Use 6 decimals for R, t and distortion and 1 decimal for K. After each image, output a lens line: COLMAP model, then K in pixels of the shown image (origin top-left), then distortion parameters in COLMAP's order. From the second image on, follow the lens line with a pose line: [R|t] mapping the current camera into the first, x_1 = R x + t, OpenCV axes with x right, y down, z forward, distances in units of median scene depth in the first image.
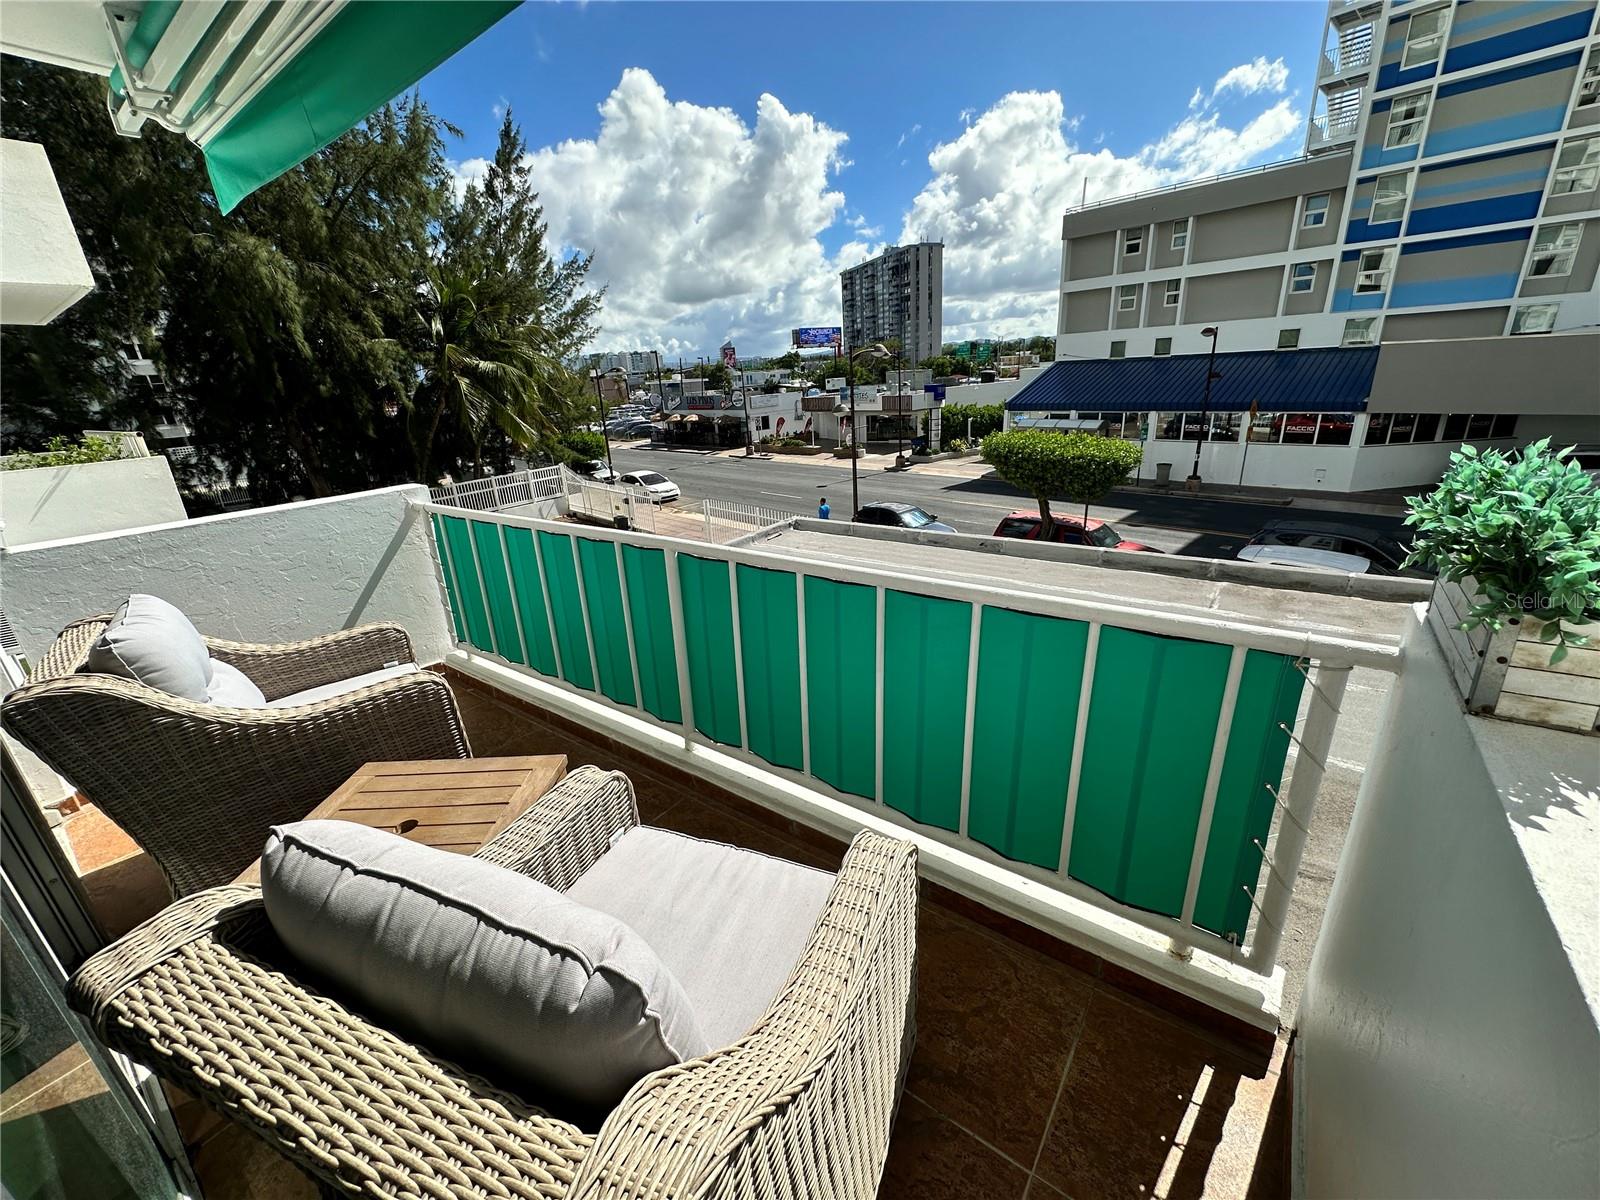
lens RADIAL K [[636.9, 0, 805.9], [0, 636.9, 601.7], [0, 0, 1]] dist [-0.002119, -0.000229]
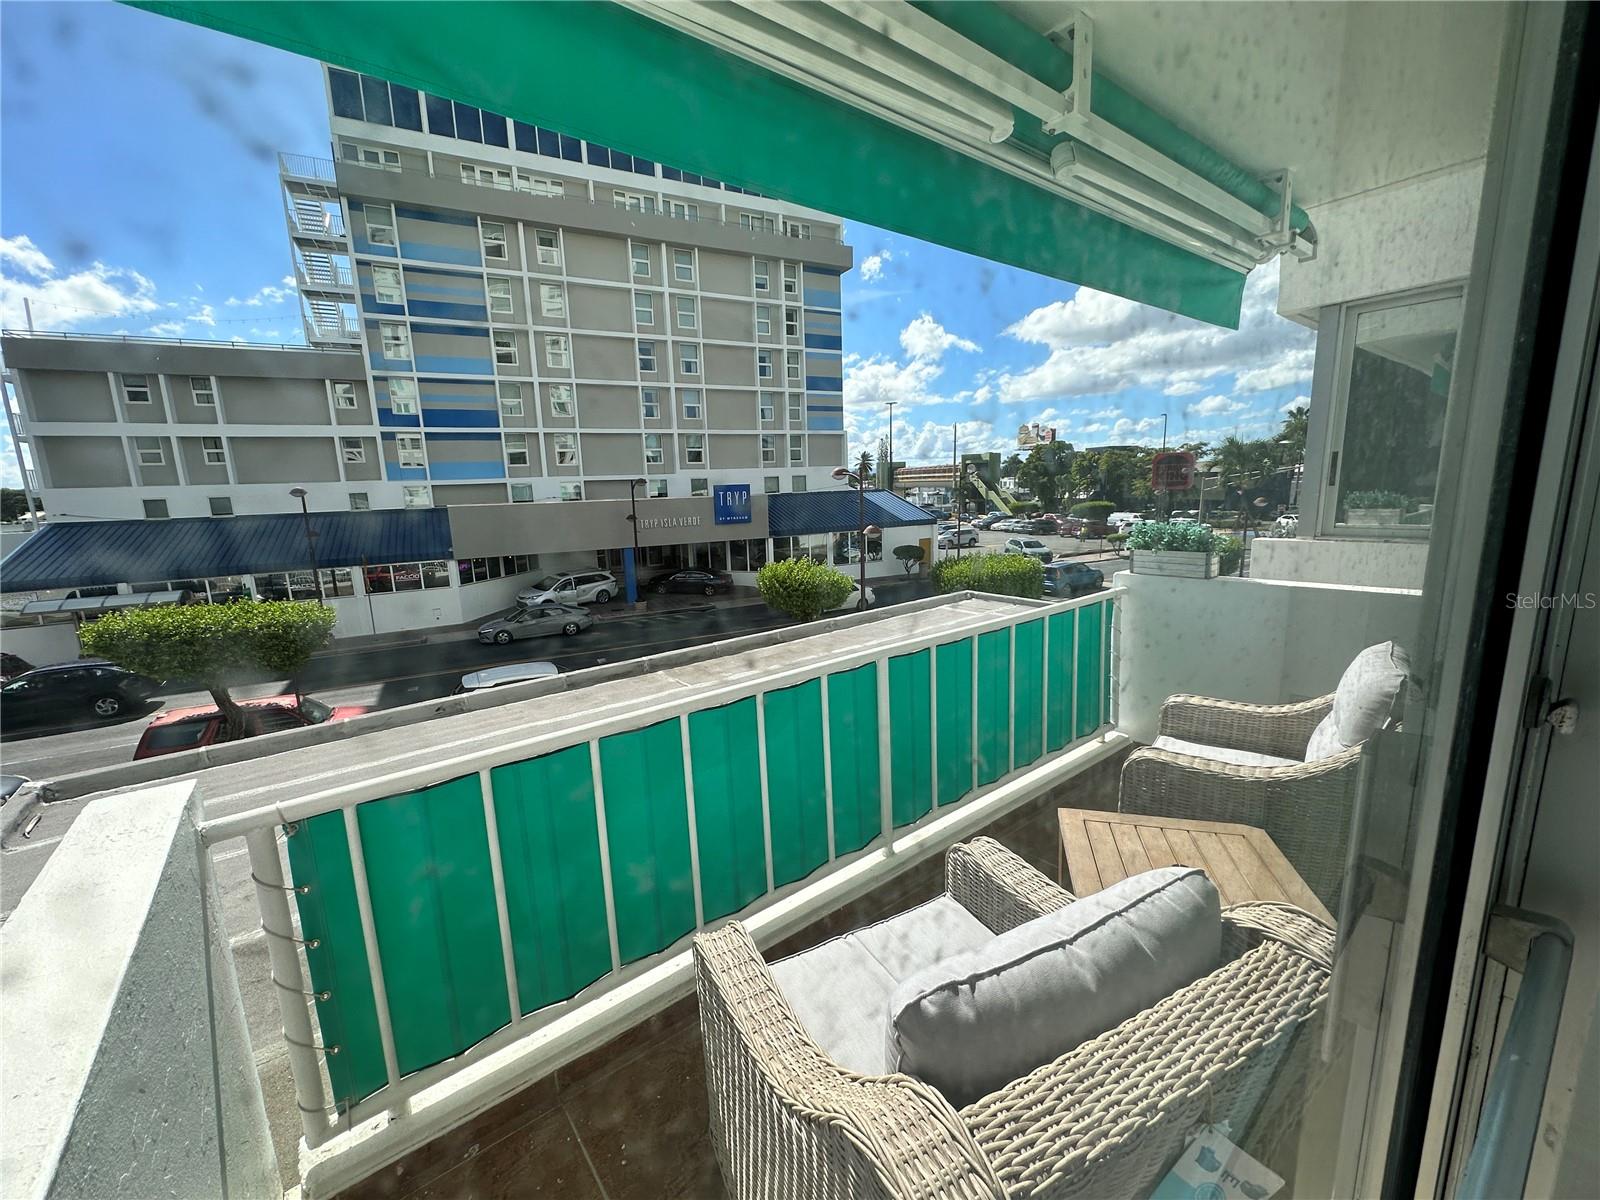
lens RADIAL K [[636.9, 0, 802.0], [0, 636.9, 594.2], [0, 0, 1]] dist [-0.002119, -0.000229]
pose [[0.277192, -0.114296, 0.953992, -0.103316], [0.346665, 0.937917, 0.011643, -0.019532], [-0.896096, 0.327488, 0.299606, 0.062506]]
